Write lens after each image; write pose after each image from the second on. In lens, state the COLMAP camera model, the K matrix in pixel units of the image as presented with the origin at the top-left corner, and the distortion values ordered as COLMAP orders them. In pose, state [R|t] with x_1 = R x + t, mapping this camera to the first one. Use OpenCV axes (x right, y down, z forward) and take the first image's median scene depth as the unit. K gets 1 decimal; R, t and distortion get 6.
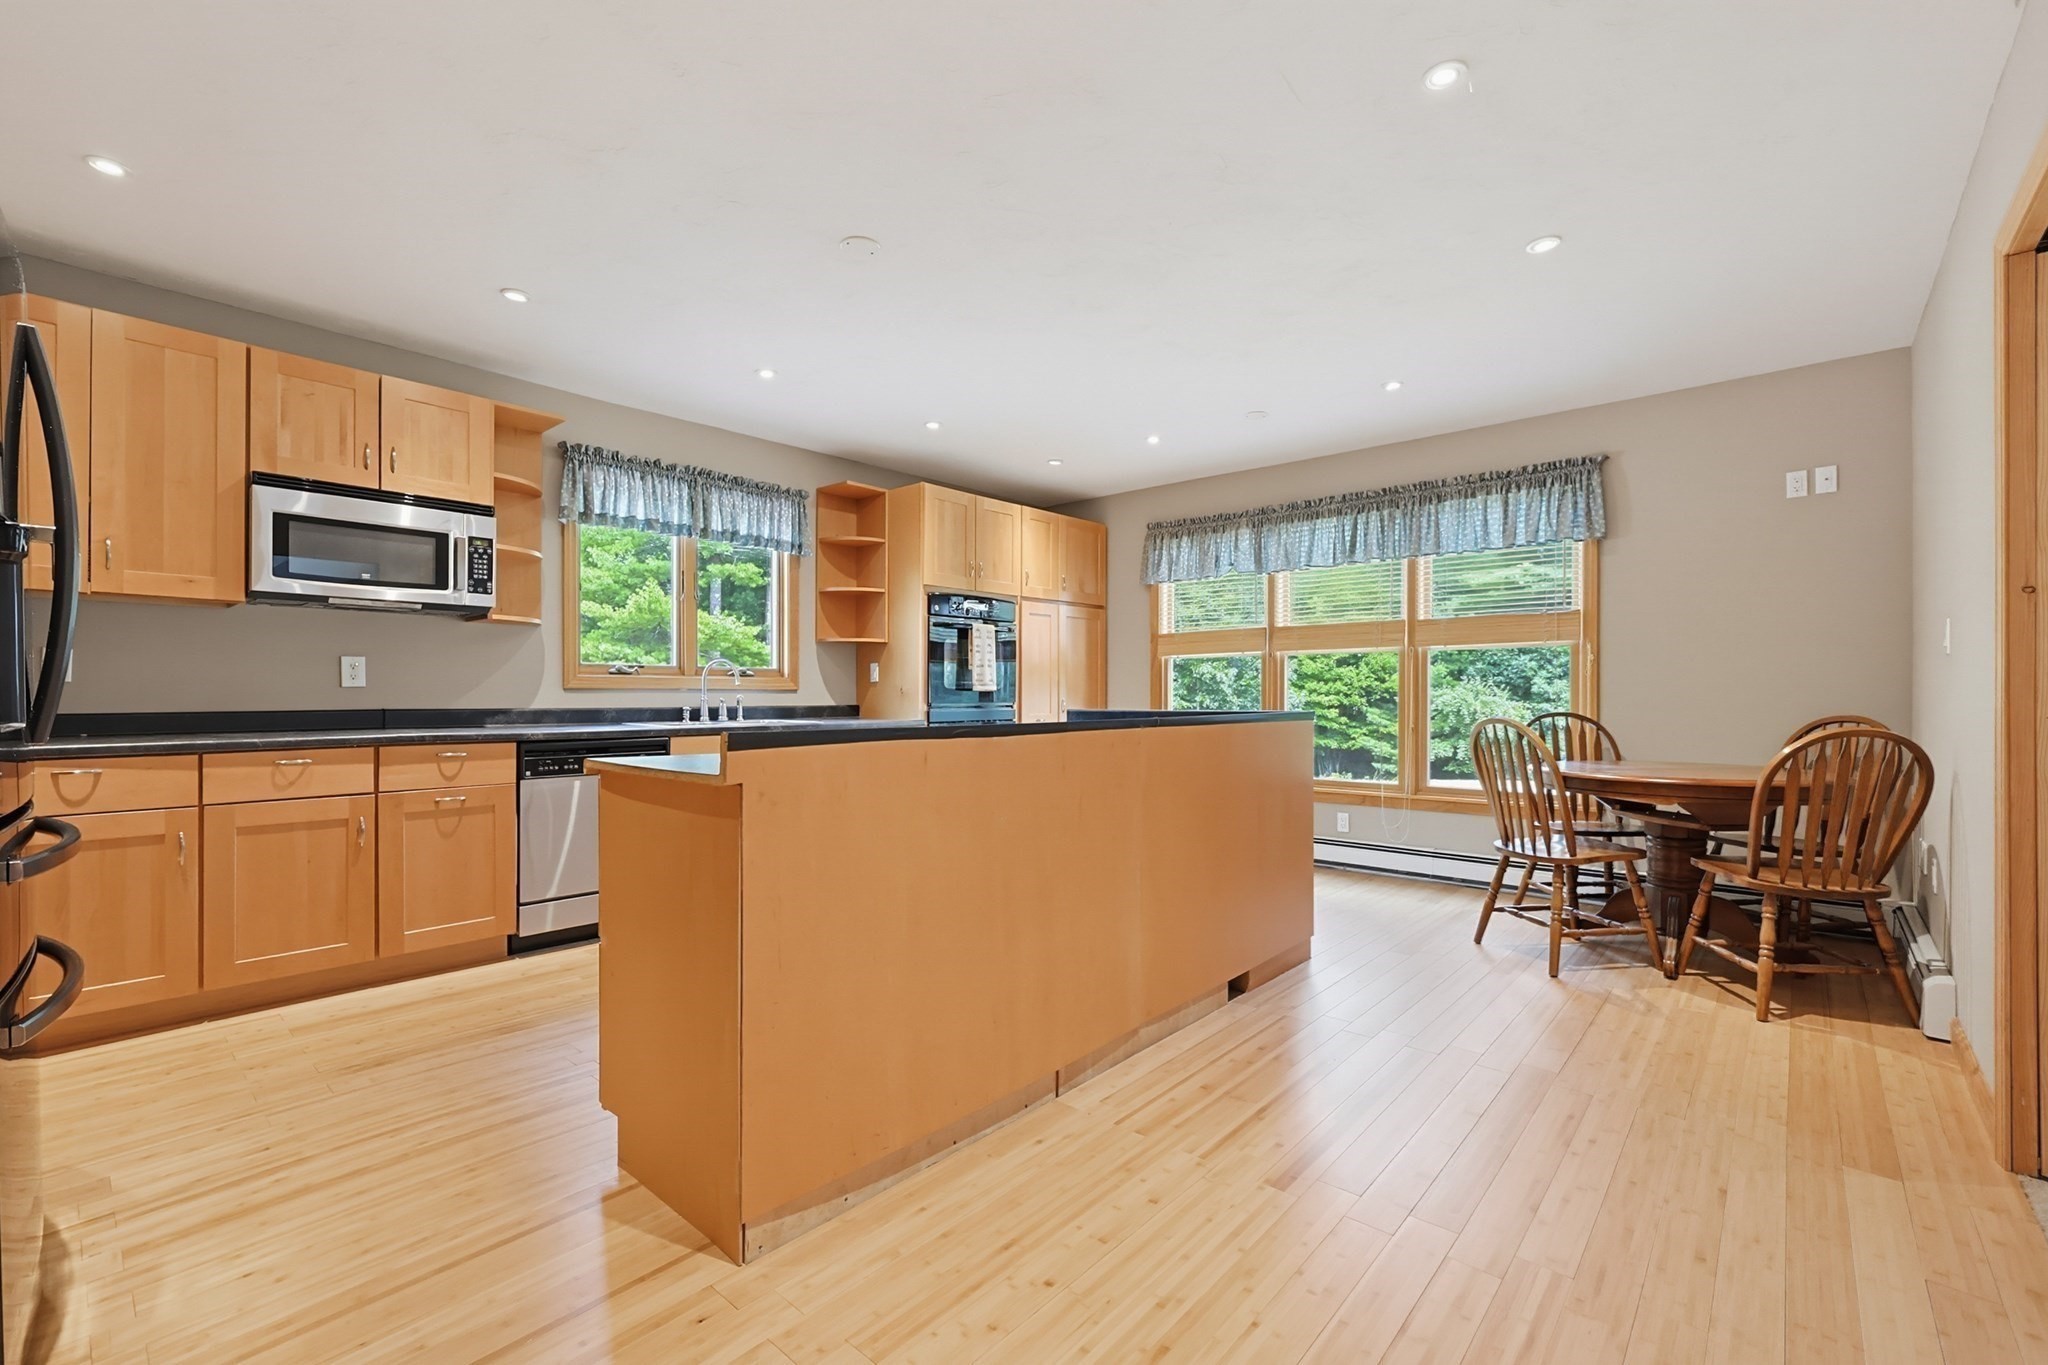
lens RADIAL K [[868.8, 0, 1024.0], [0, 868.8, 682.5], [0, 0, 1]] dist [-0.002348, -0.000210]
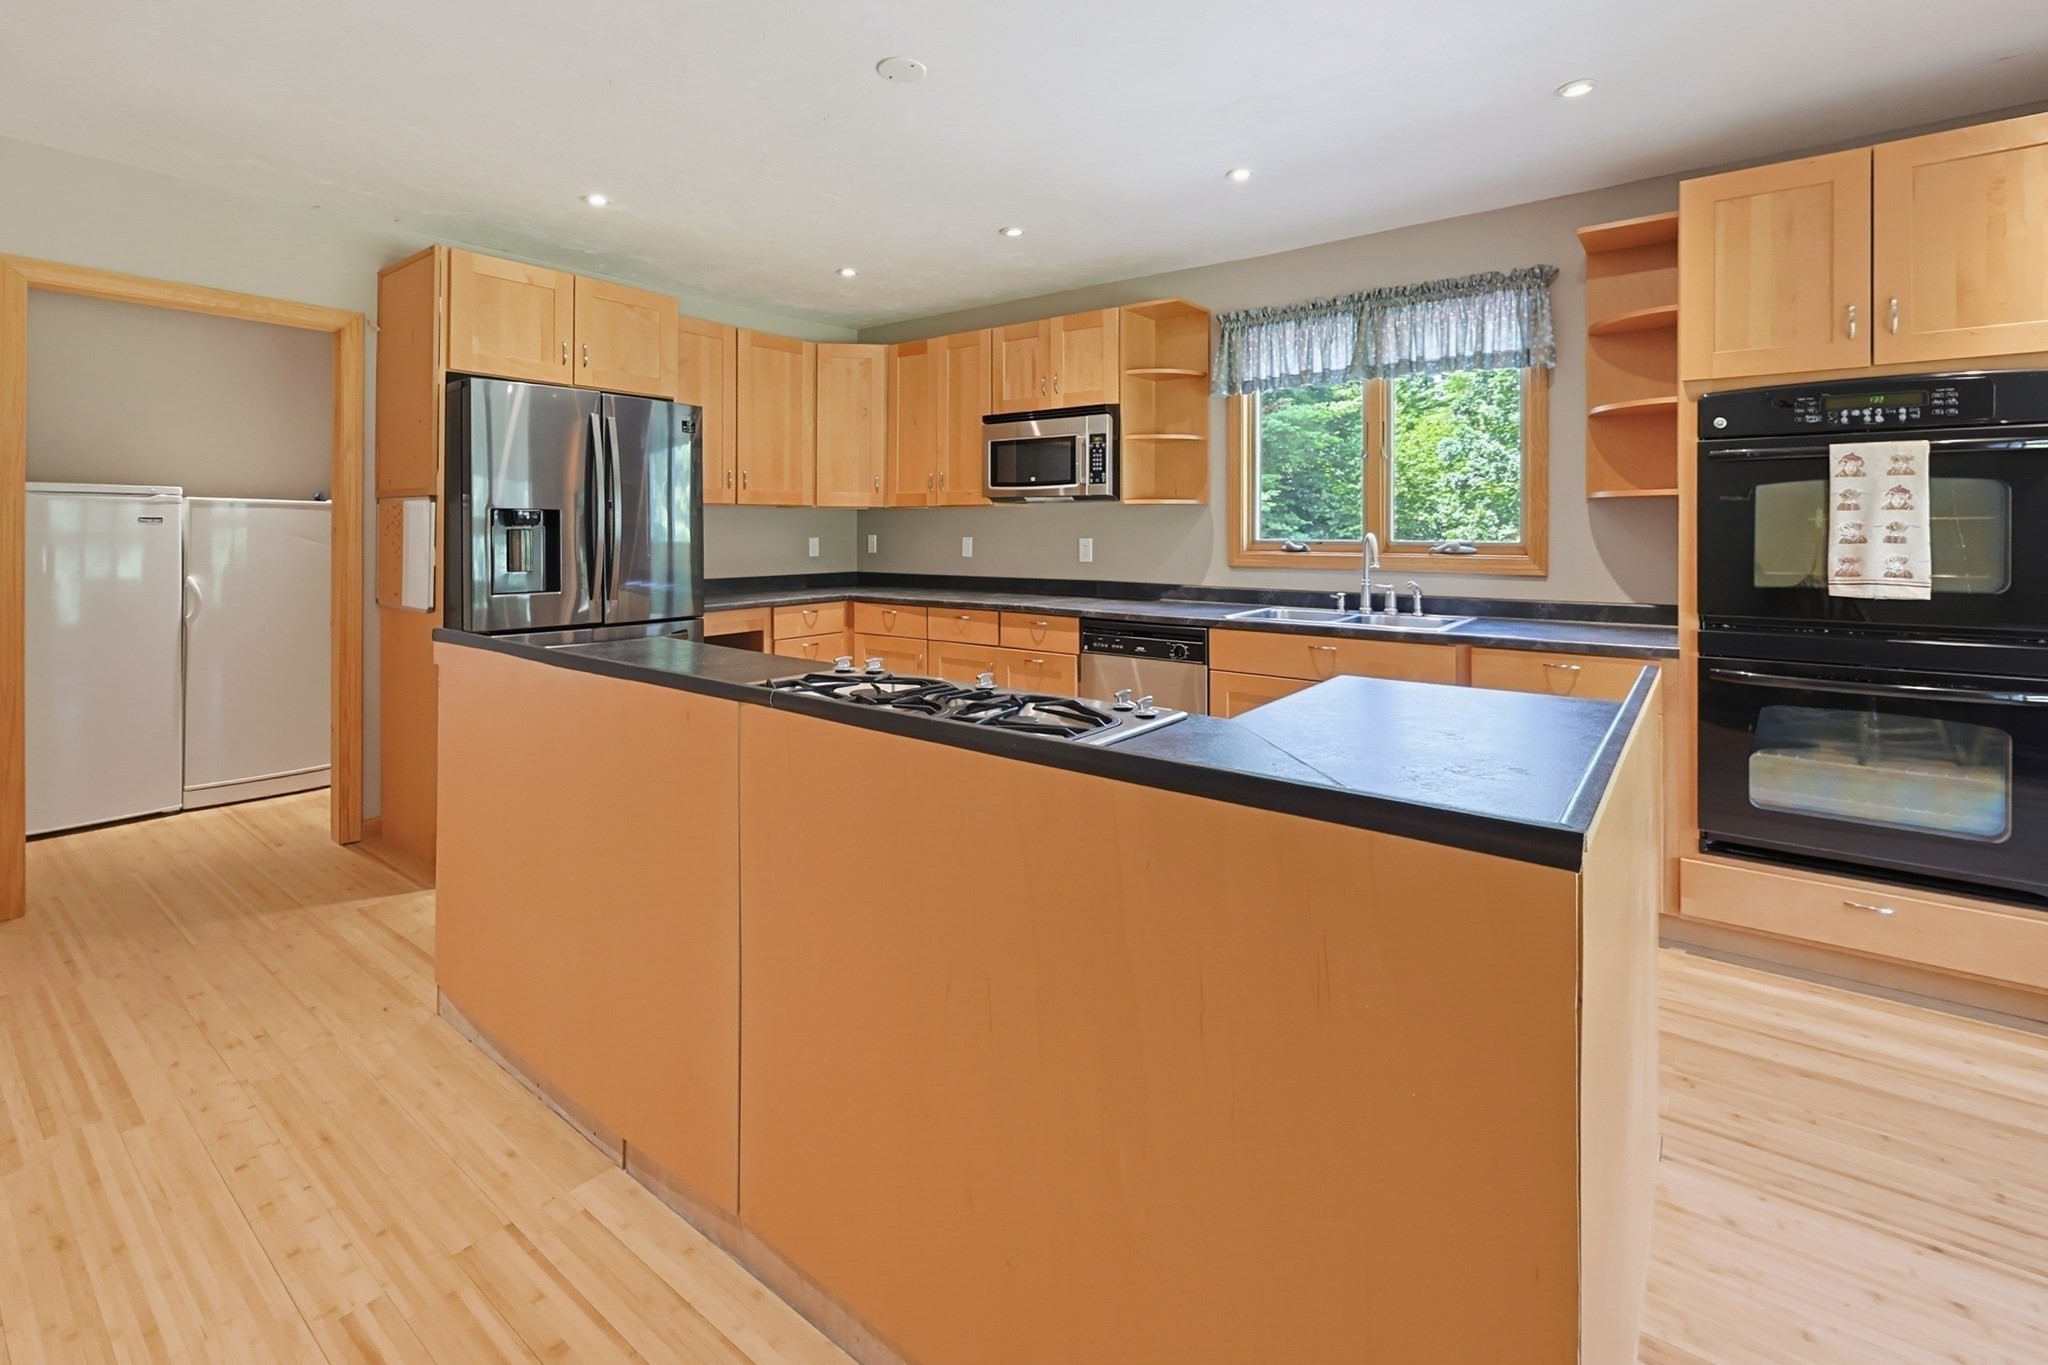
lens RADIAL K [[886.3, 0, 1029.4], [0, 886.3, 528.3], [0, 0, 1]] dist [-0.000663, 0.000862]
pose [[0.079612, 0.001025, -0.996825, 0.531939], [0.014461, 0.999893, 0.002183, -0.048352], [0.996721, -0.014589, 0.079588, 0.827654]]
